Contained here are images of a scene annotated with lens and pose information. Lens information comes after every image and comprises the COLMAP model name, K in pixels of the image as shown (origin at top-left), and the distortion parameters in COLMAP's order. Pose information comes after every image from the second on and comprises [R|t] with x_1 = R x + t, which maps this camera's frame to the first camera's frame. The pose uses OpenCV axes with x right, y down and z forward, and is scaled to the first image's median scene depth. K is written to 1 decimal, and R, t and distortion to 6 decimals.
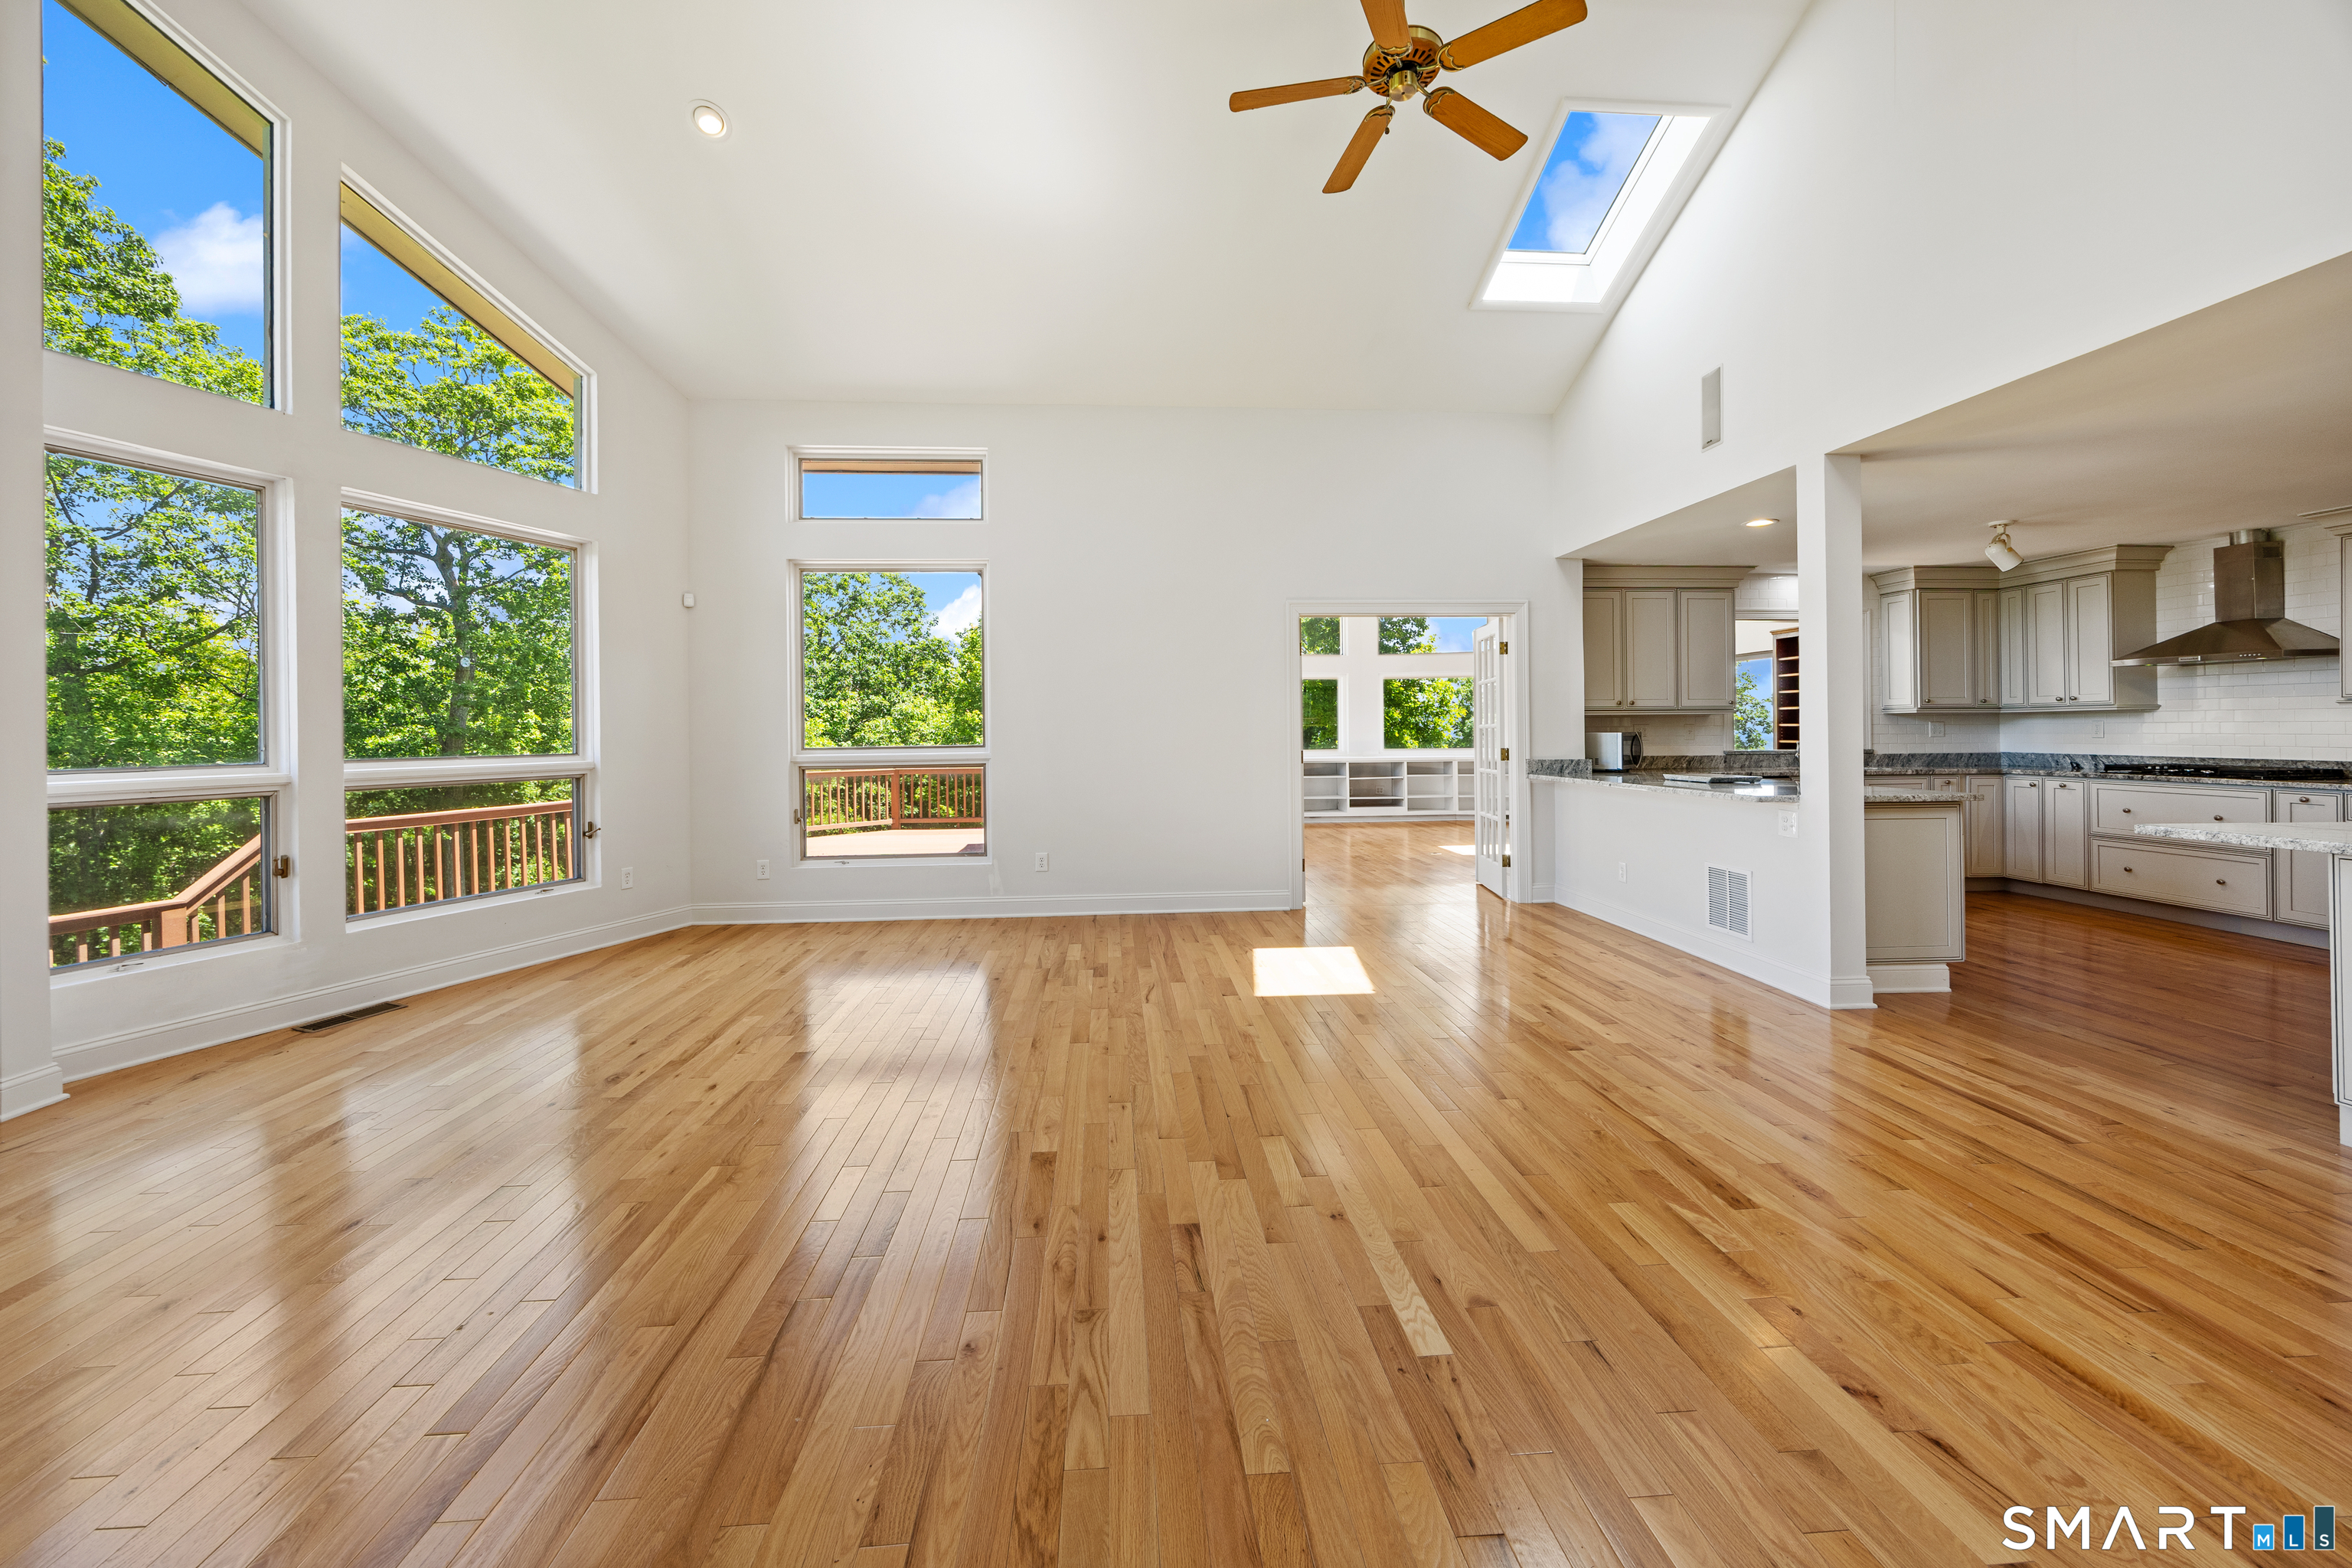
lens RADIAL K [[938.9, 0, 1197.1], [0, 938.9, 733.1], [0, 0, 1]] dist [0.002002, 0.000222]
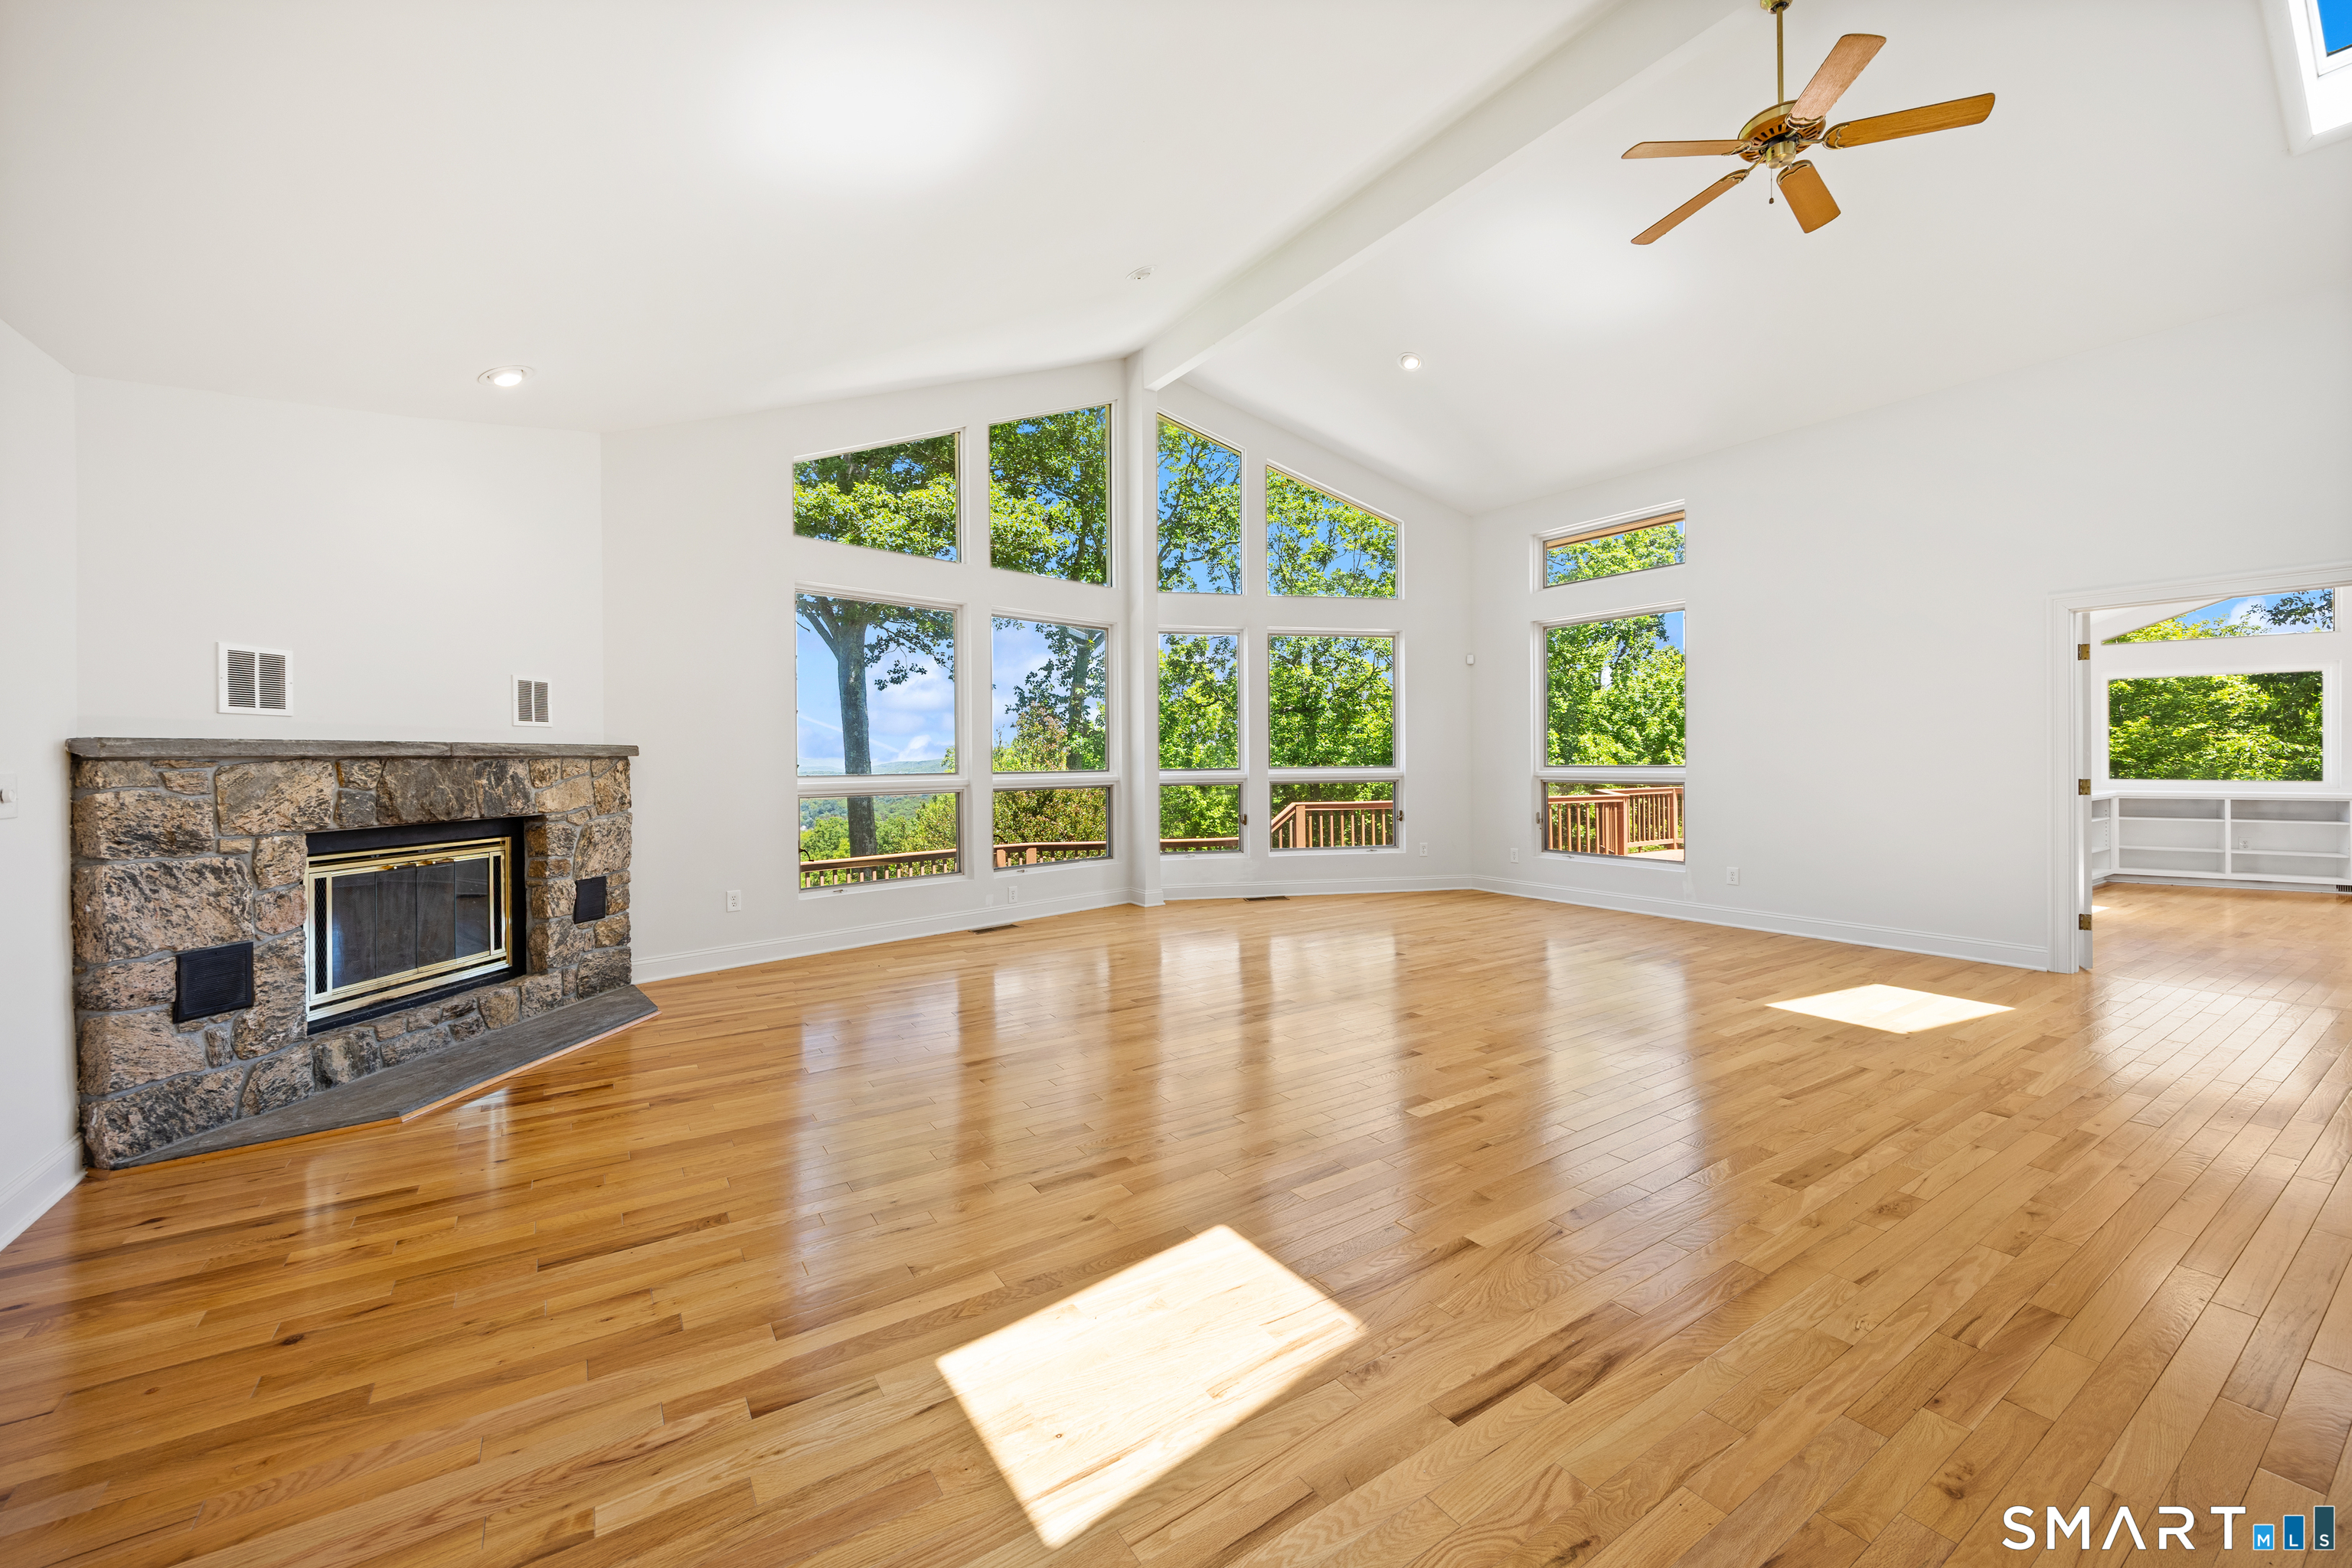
lens RADIAL K [[938.9, 0, 1165.7], [0, 938.9, 767.0], [0, 0, 1]] dist [0.002002, 0.000222]
pose [[0.475003, 0.016674, -0.879826, 0.486878], [0.001667, 0.999802, 0.019848, -0.008671], [0.879983, -0.010895, 0.474881, -0.074792]]
